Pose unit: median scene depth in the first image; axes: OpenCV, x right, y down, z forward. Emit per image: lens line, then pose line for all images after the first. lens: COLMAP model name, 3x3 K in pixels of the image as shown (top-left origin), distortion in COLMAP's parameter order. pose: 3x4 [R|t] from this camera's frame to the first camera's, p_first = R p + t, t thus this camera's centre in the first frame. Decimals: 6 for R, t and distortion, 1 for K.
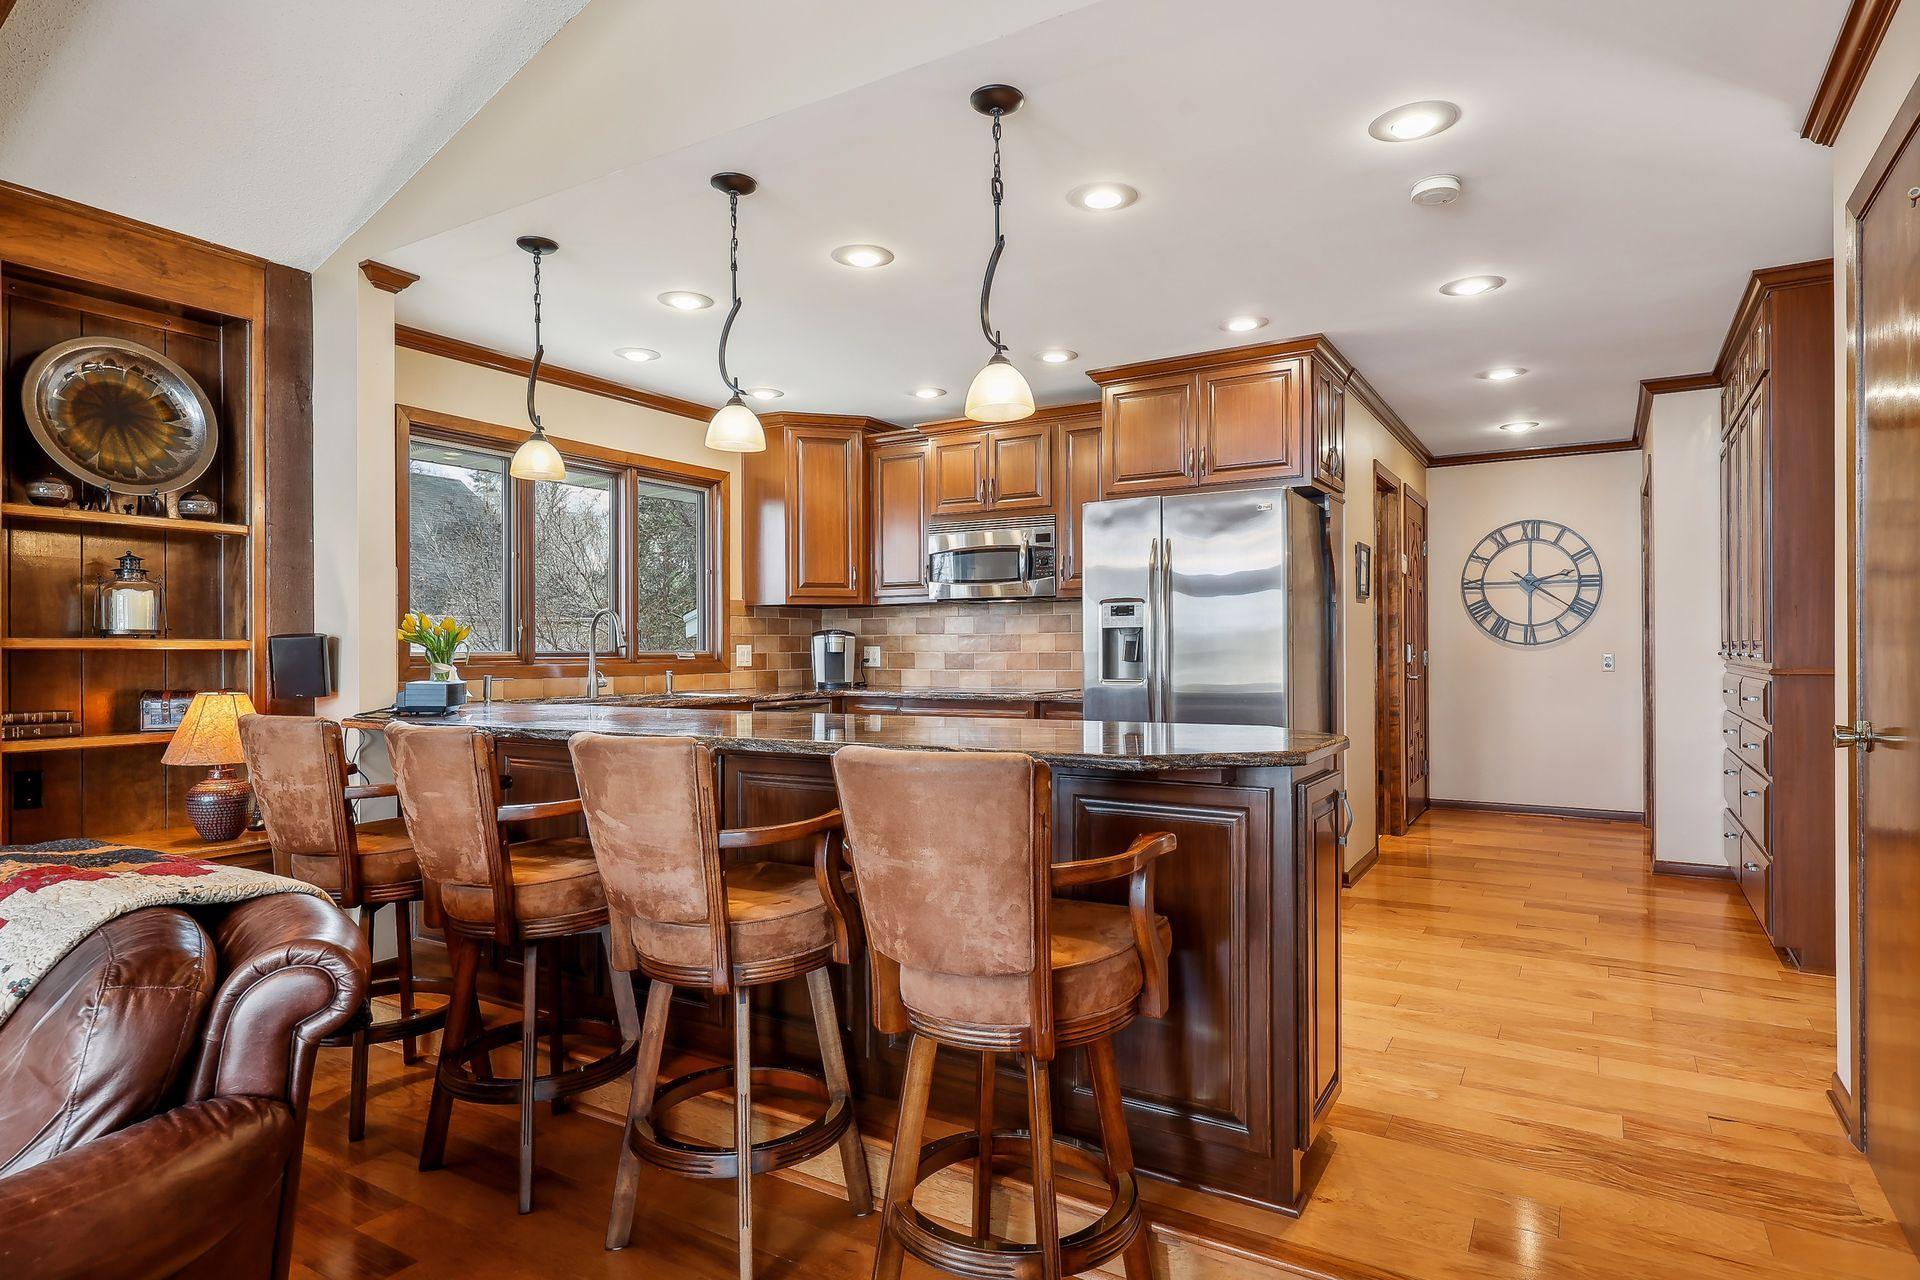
lens RADIAL K [[1056.9, 0, 970.8], [0, 1056.9, 646.5], [0, 0, 1]] dist [-0.001385, 0.000418]
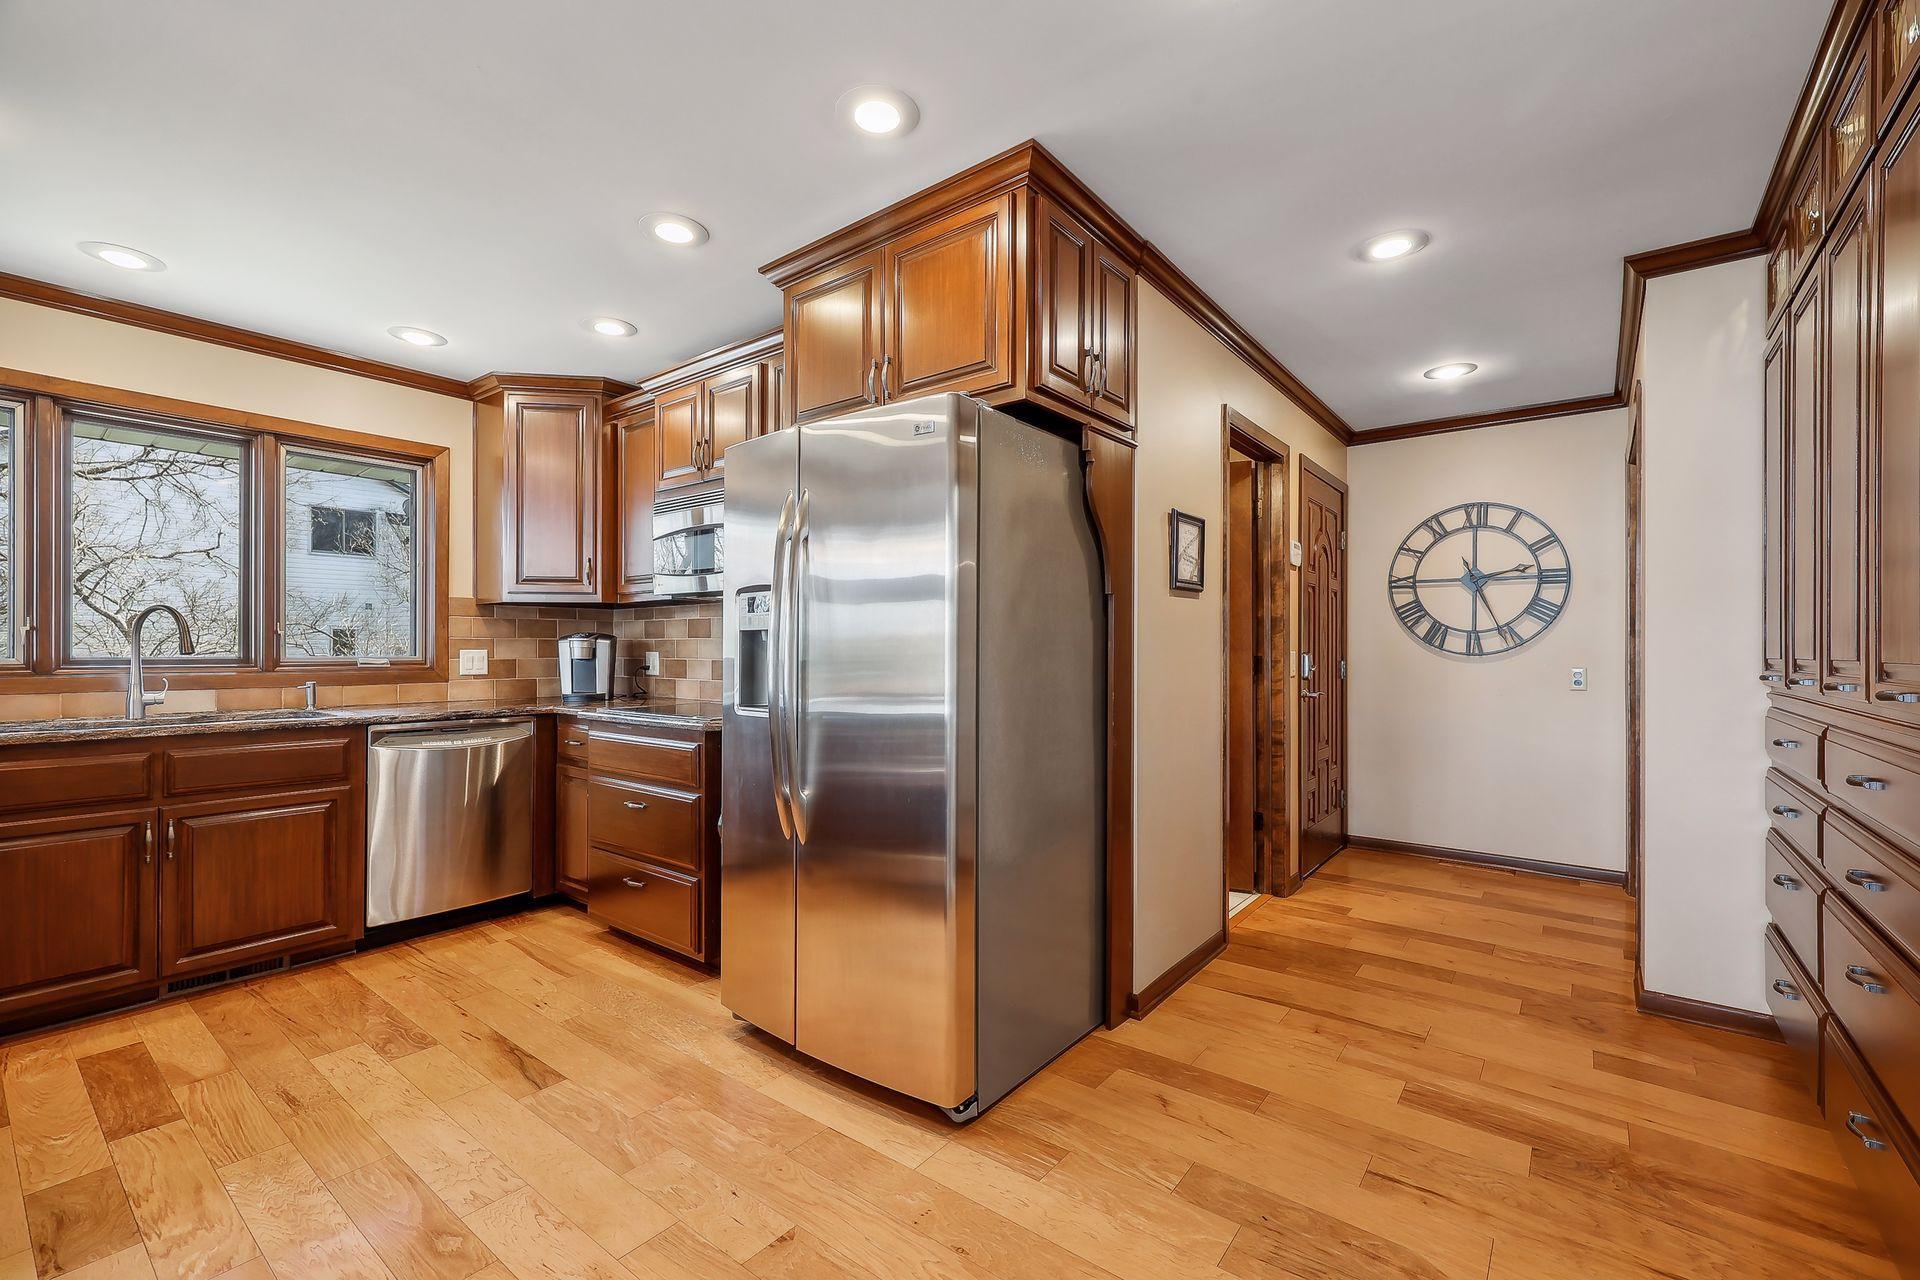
lens RADIAL K [[806.5, 0, 944.1], [0, 806.5, 648.3], [0, 0, 1]] dist [-0.001104, -0.000733]
pose [[0.990578, 0.007517, -0.136745, 0.236735], [-0.007308, 0.999971, 0.002028, -0.006222], [0.136756, -0.001010, 0.990604, 0.370525]]
